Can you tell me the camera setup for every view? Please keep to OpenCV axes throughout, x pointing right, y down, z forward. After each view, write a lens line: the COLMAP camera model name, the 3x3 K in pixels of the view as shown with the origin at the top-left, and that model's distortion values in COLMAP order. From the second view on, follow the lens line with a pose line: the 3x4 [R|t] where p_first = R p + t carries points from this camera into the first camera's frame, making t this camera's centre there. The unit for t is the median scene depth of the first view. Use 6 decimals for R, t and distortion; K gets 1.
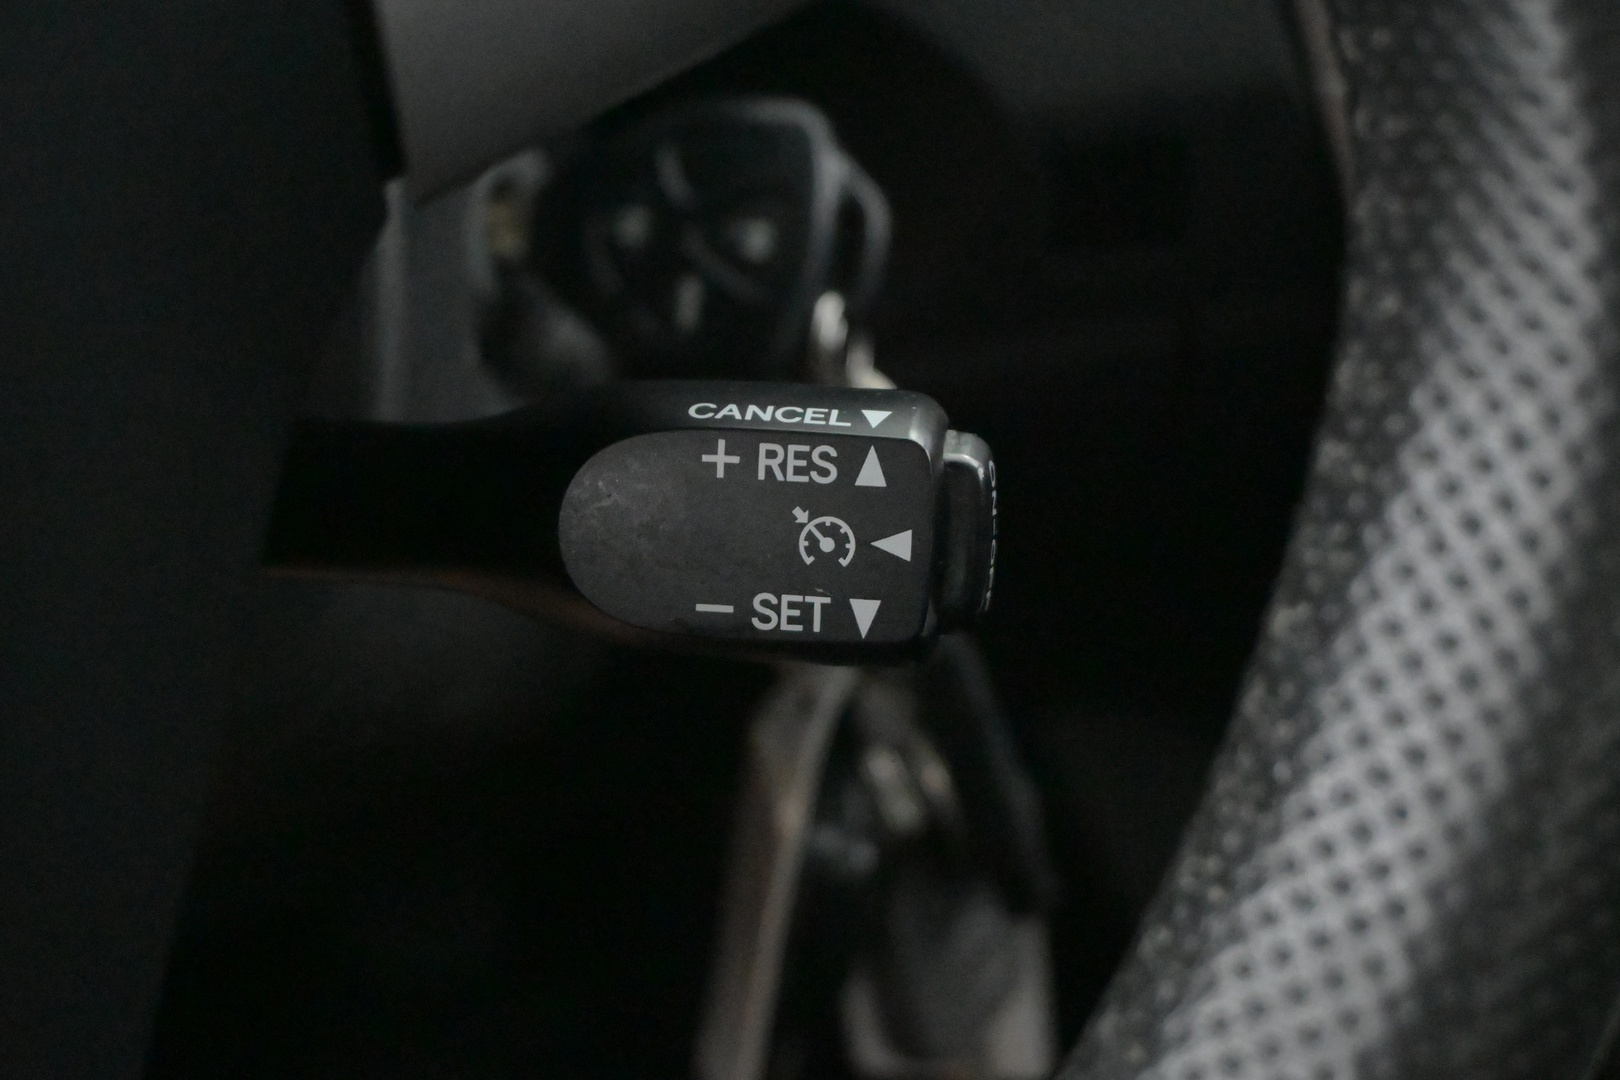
lens RADIAL K [[2454.1, 0, 809.4], [0, 2454.1, 539.3], [0, 0, 1]] dist [0.017106, 0.000000]
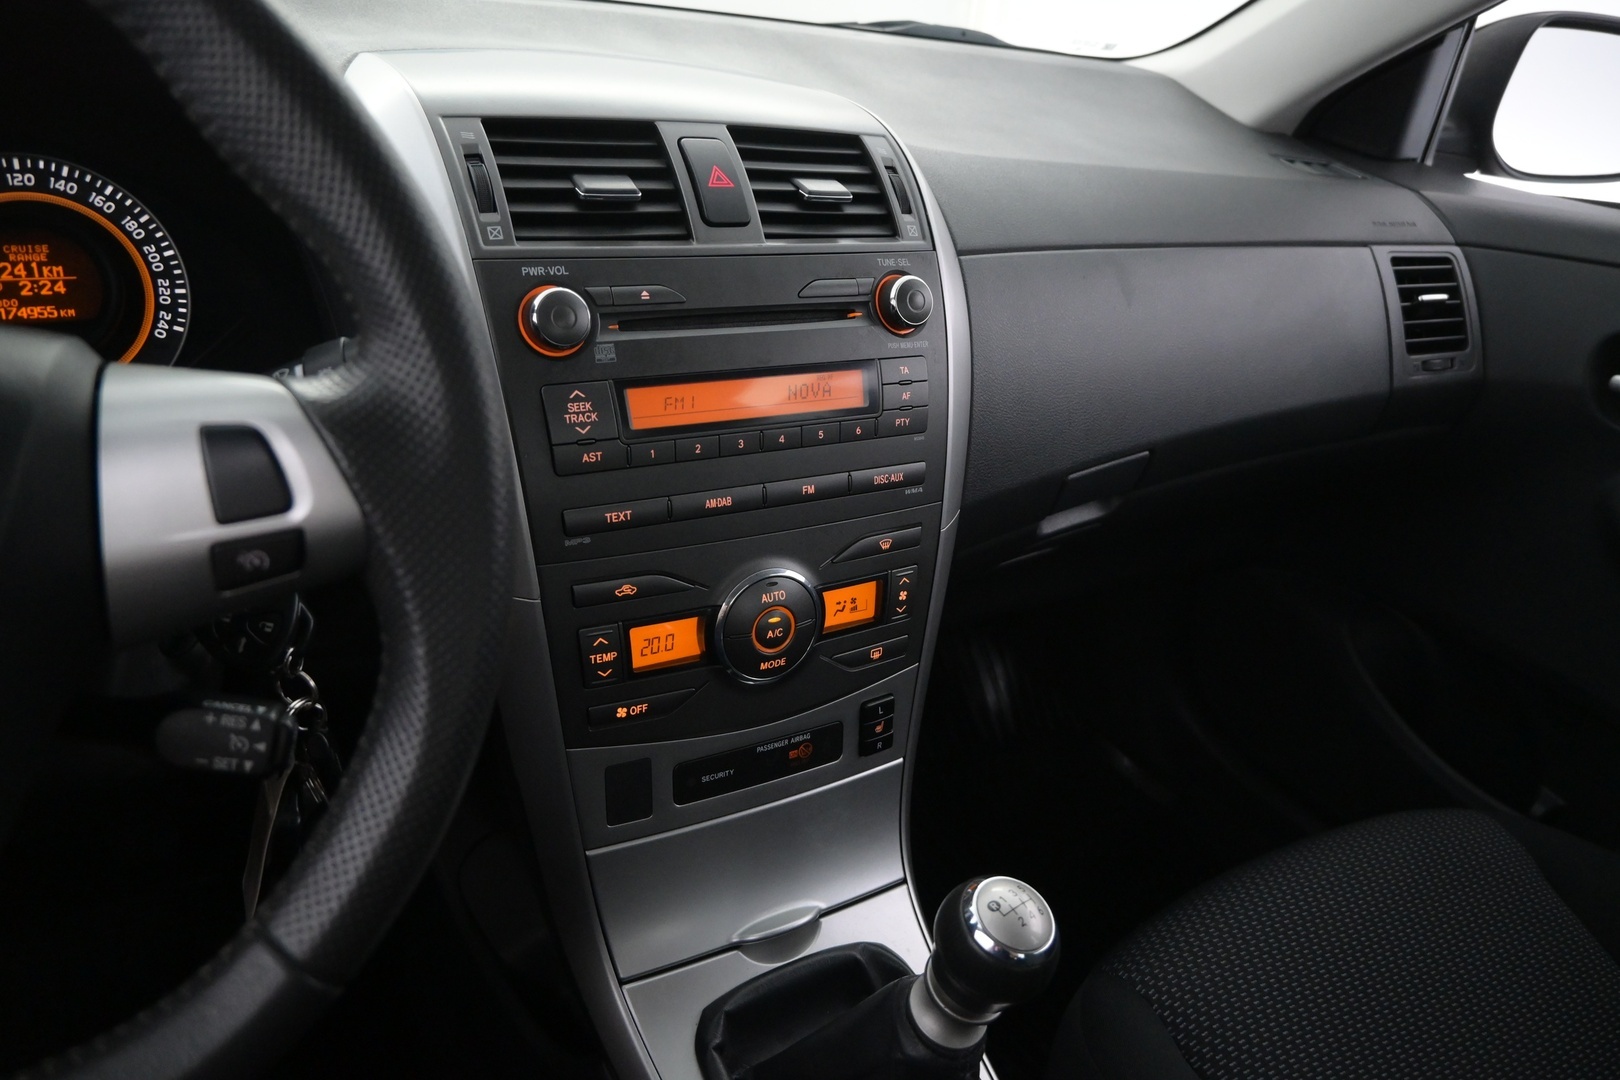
lens RADIAL K [[1114.7, 0, 810.4], [0, 1114.7, 536.3], [0, 0, 1]] dist [0.001186, 0.001289]
pose [[0.944895, 0.118985, 0.304984, 0.260187], [-0.086184, 0.989160, -0.118892, -0.176287], [-0.315824, 0.086056, 0.944907, -0.817165]]
